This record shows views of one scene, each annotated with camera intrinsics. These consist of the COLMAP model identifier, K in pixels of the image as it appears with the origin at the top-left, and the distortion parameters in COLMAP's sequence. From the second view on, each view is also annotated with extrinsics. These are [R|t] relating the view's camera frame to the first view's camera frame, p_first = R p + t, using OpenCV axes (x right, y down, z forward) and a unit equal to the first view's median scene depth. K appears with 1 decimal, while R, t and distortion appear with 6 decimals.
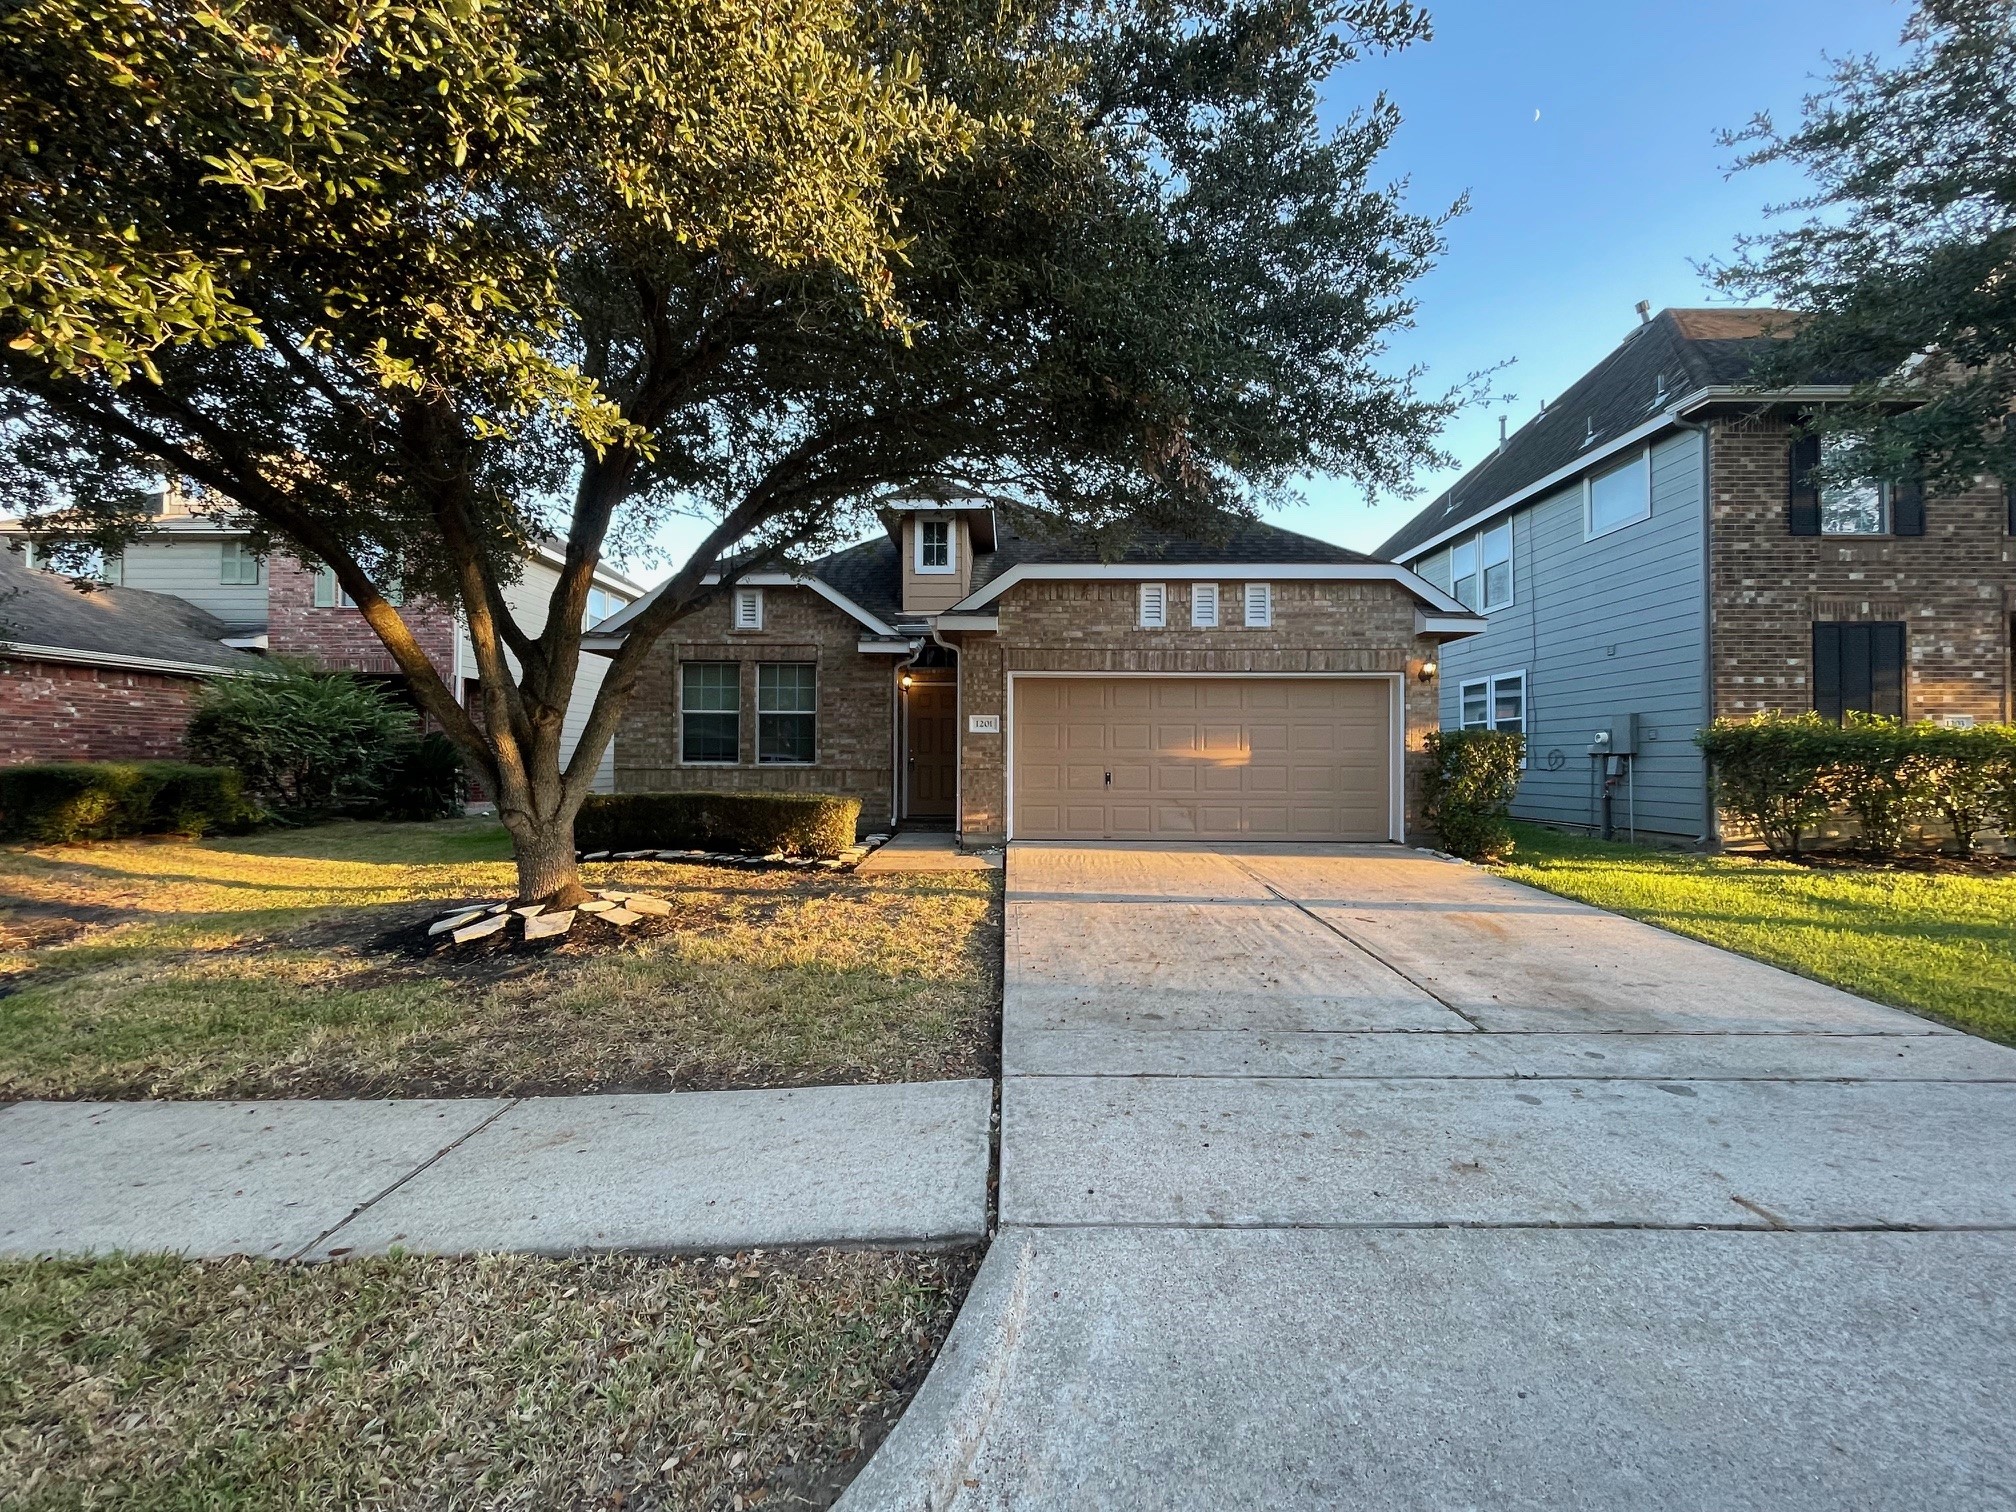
lens RADIAL K [[815.3, 0, 1016.8], [0, 815.3, 749.8], [0, 0, 1]] dist [-0.001129, 0.000289]
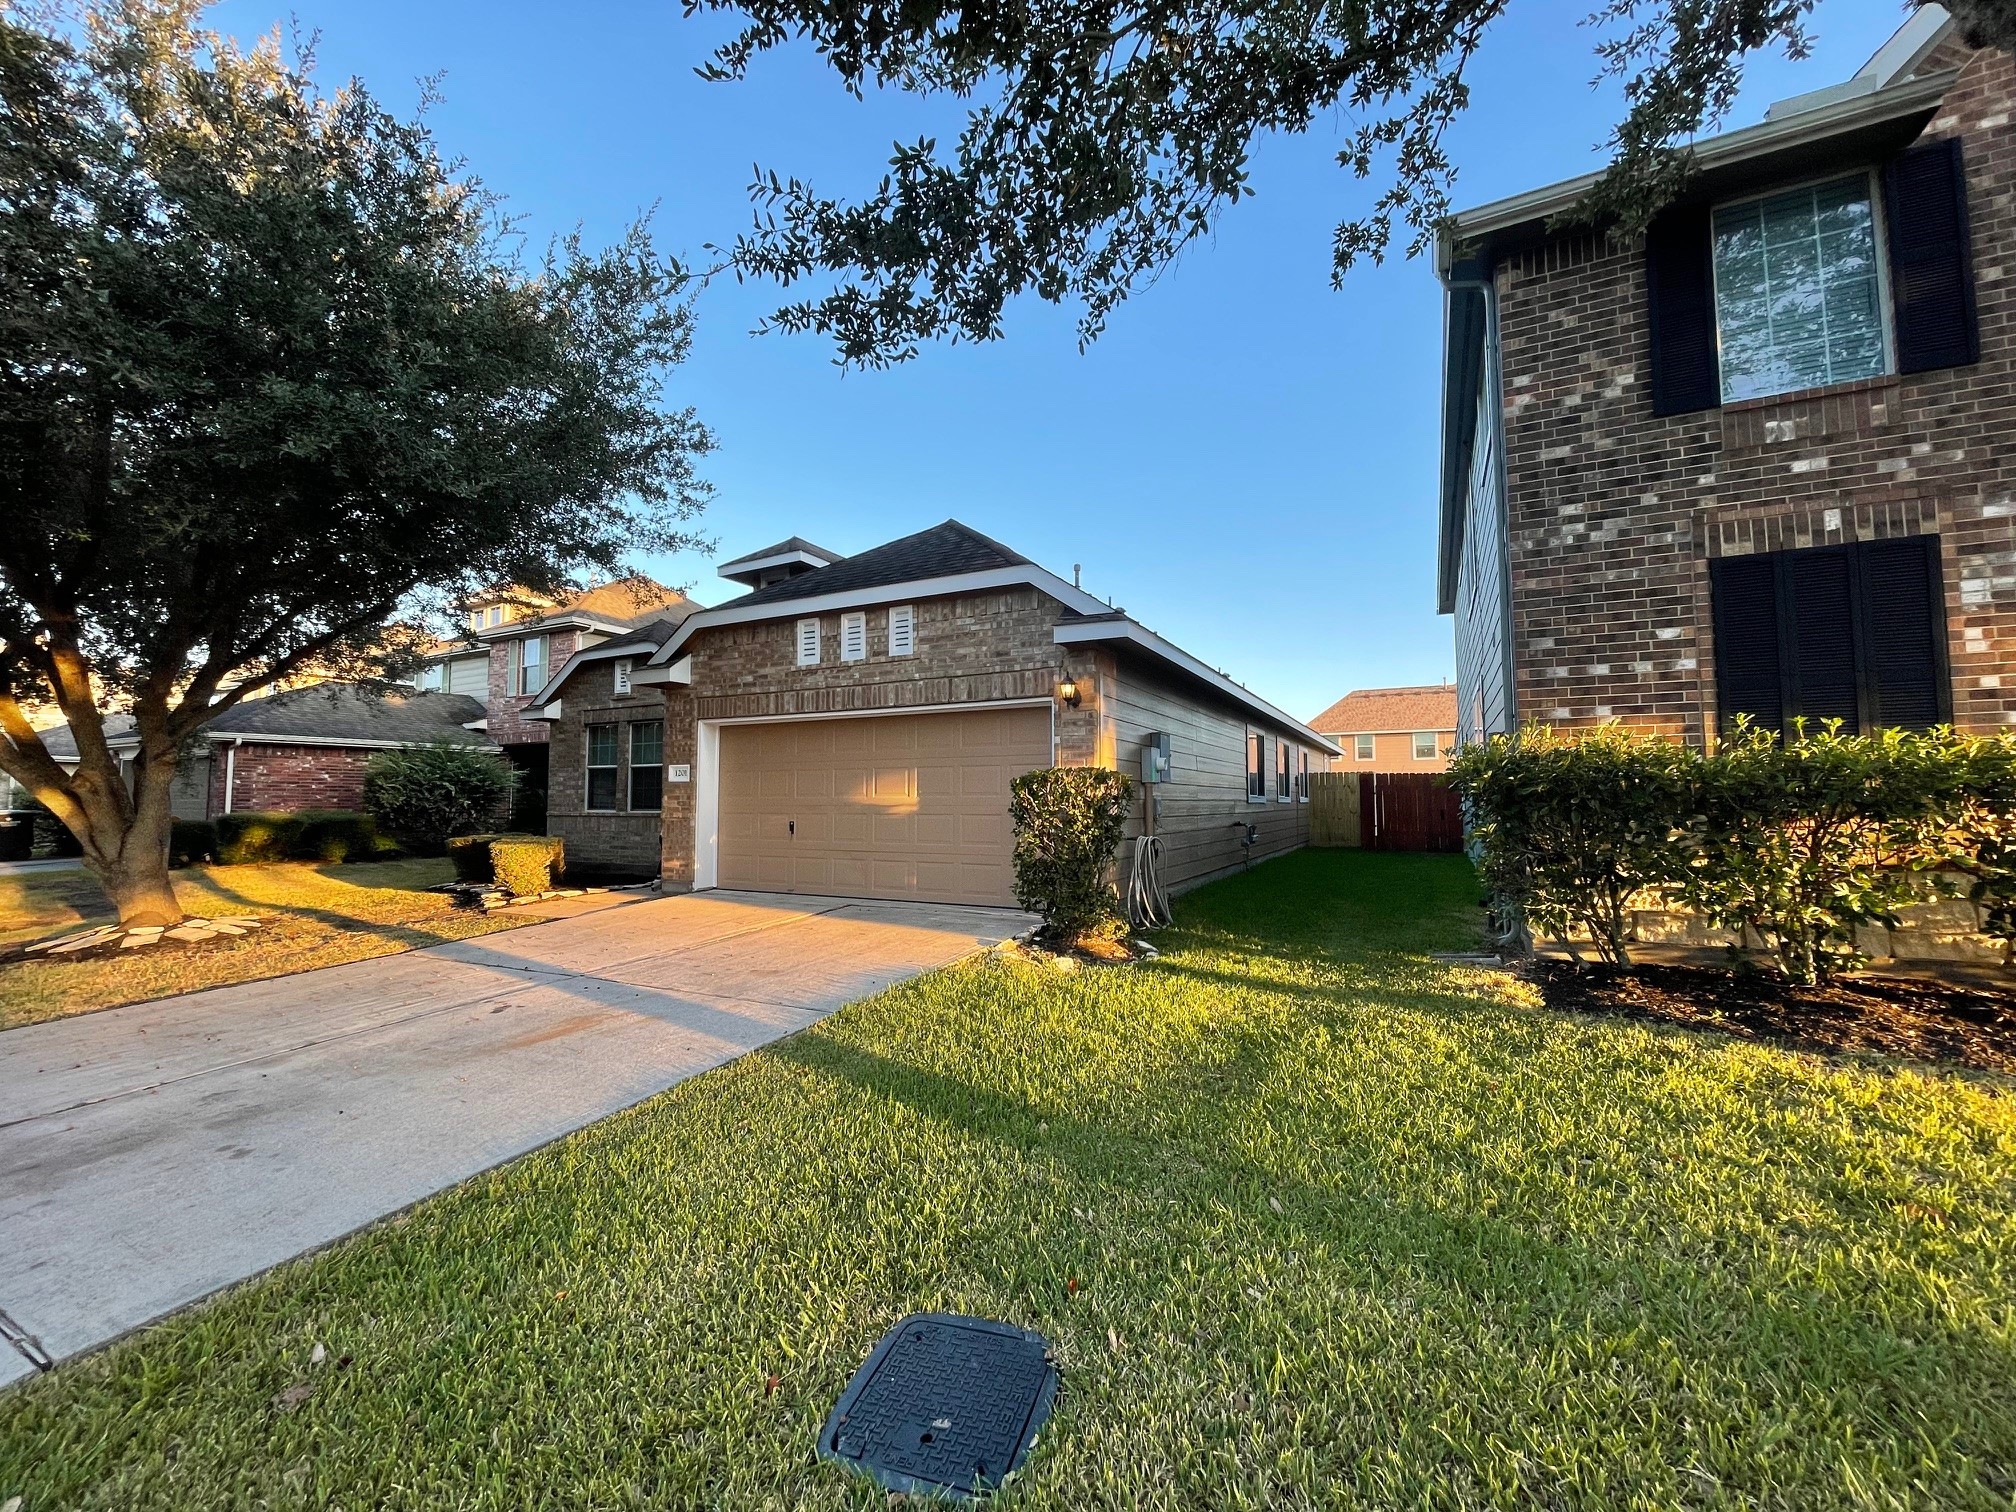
lens RADIAL K [[815.3, 0, 1006.3], [0, 815.3, 760.3], [0, 0, 1]] dist [-0.001129, 0.000289]
pose [[0.888485, -0.029405, -0.457962, 0.796384], [0.009250, 0.998890, -0.046191, 0.003161], [0.458812, 0.036804, 0.887771, 0.280108]]
